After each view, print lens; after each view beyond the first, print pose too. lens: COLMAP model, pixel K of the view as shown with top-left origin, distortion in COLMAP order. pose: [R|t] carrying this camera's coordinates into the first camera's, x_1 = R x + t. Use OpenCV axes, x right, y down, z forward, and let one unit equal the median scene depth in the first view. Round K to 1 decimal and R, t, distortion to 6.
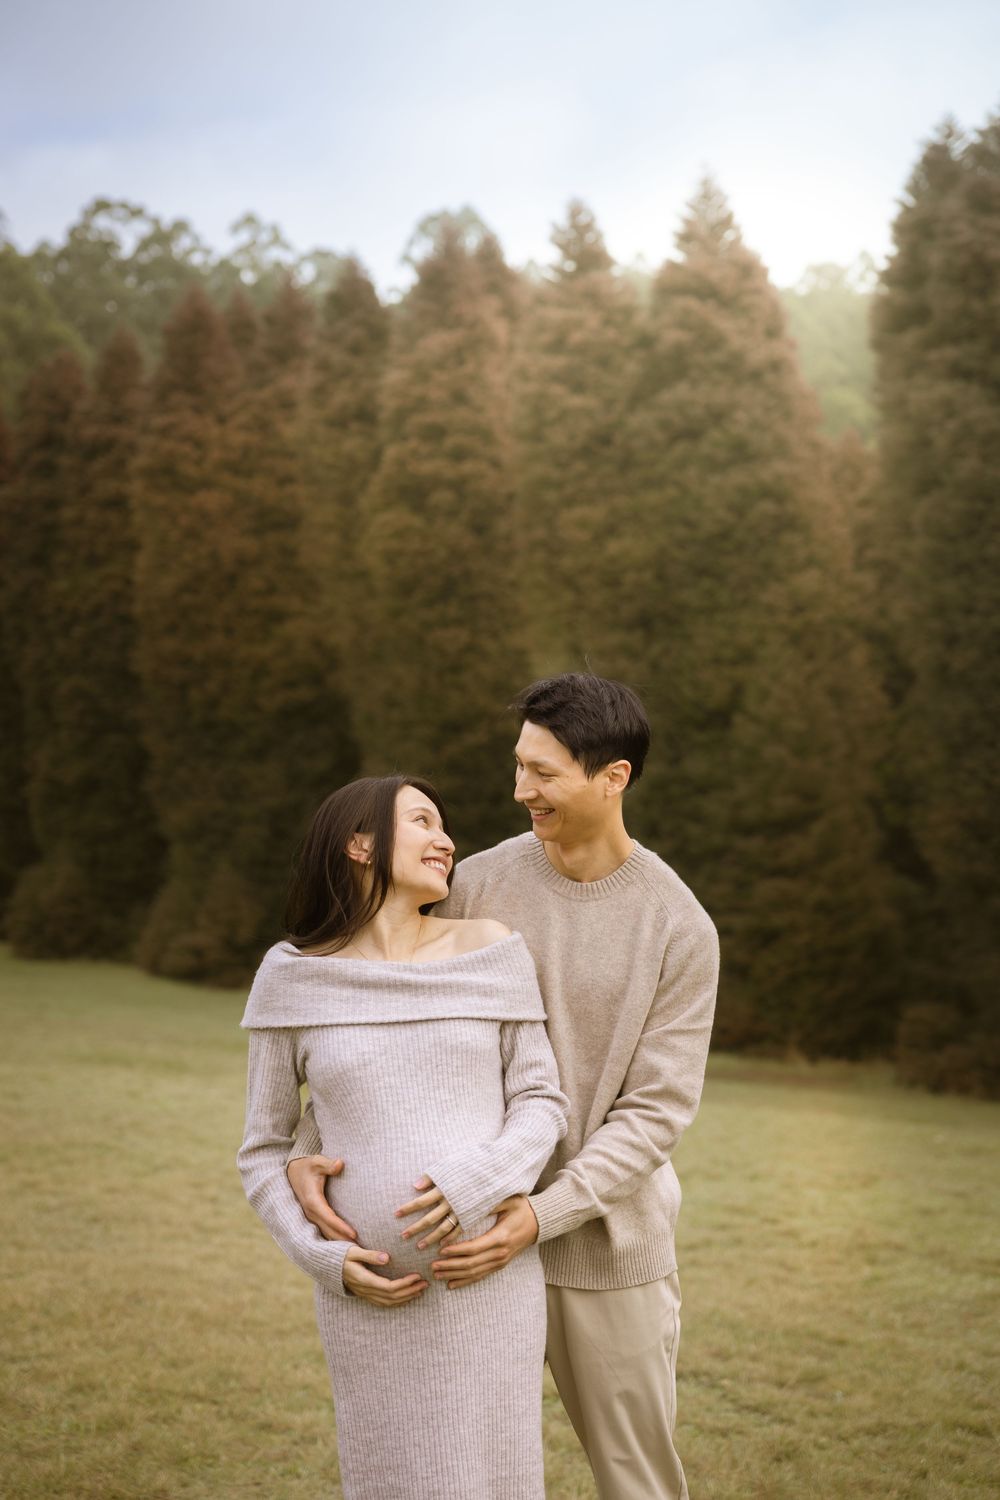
lens RADIAL K [[2359.1, 0, 500.0], [0, 2359.1, 750.0], [0, 0, 1]] dist [0.050280, 0.024034]
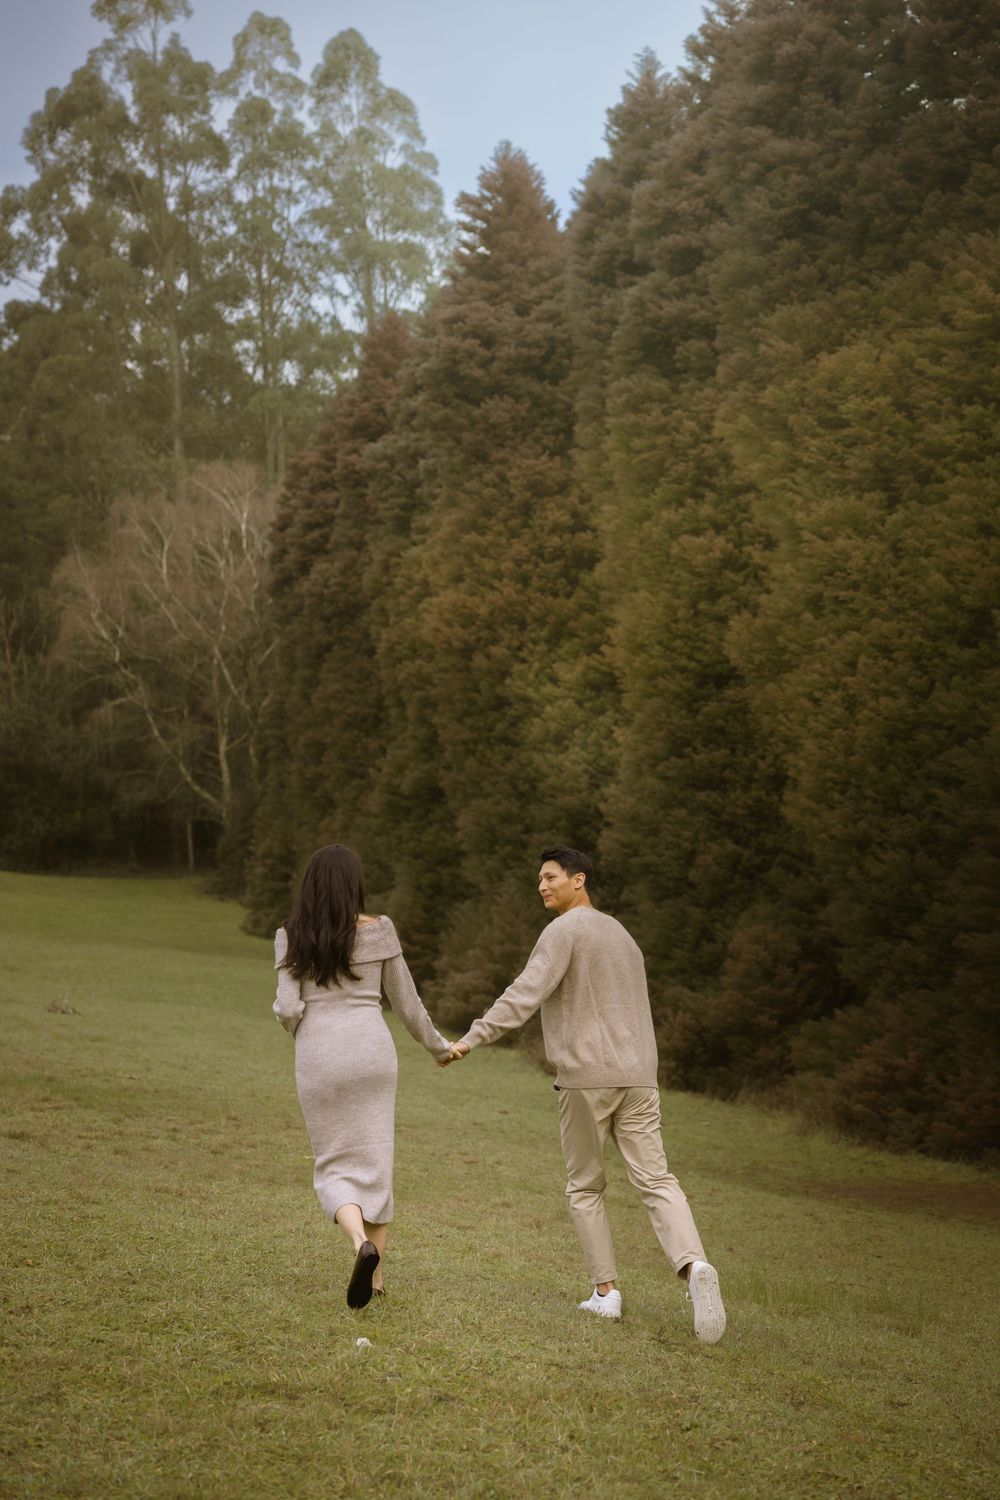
lens RADIAL K [[2359.1, 0, 500.0], [0, 2359.1, 750.0], [0, 0, 1]] dist [0.050280, 0.024034]
pose [[0.940353, 0.007690, -0.340114, 0.157045], [-0.023938, 0.998762, -0.043601, 0.043381], [0.339358, 0.049142, 0.939373, 0.309916]]
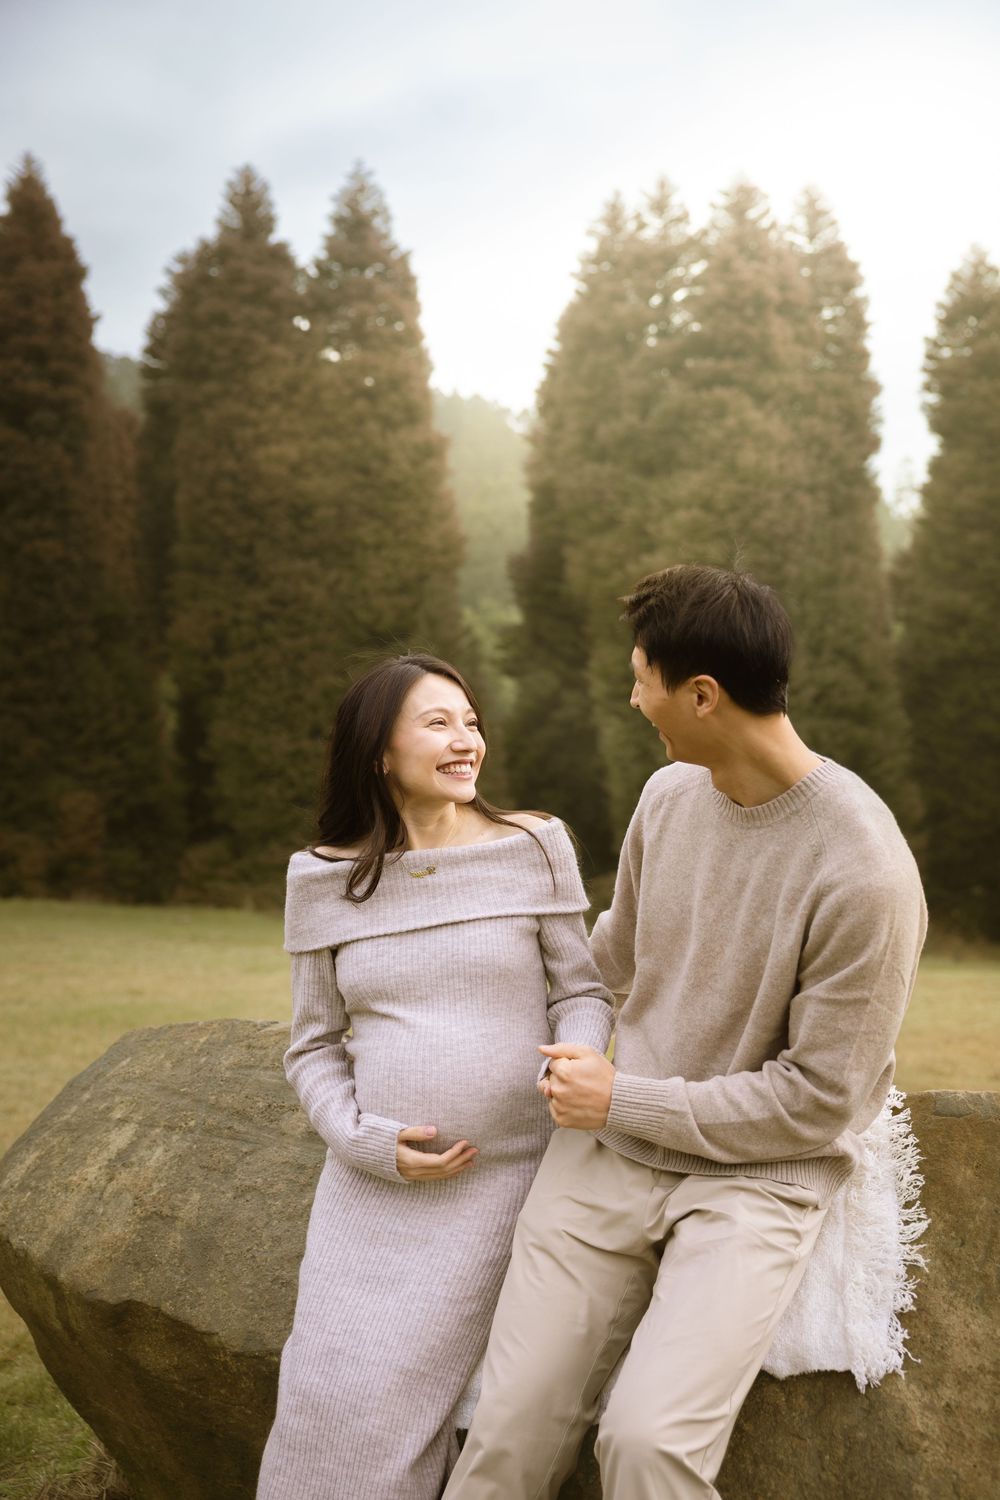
lens RADIAL K [[1742.6, 0, 490.9], [0, 1742.6, 750.9], [0, 0, 1]] dist [0.016185, -0.015523]
pose [[0.781453, -0.000538, 0.623964, -0.346784], [-0.036603, 0.998238, 0.046702, -0.000292], [-0.622890, -0.059334, 0.780056, 0.239481]]
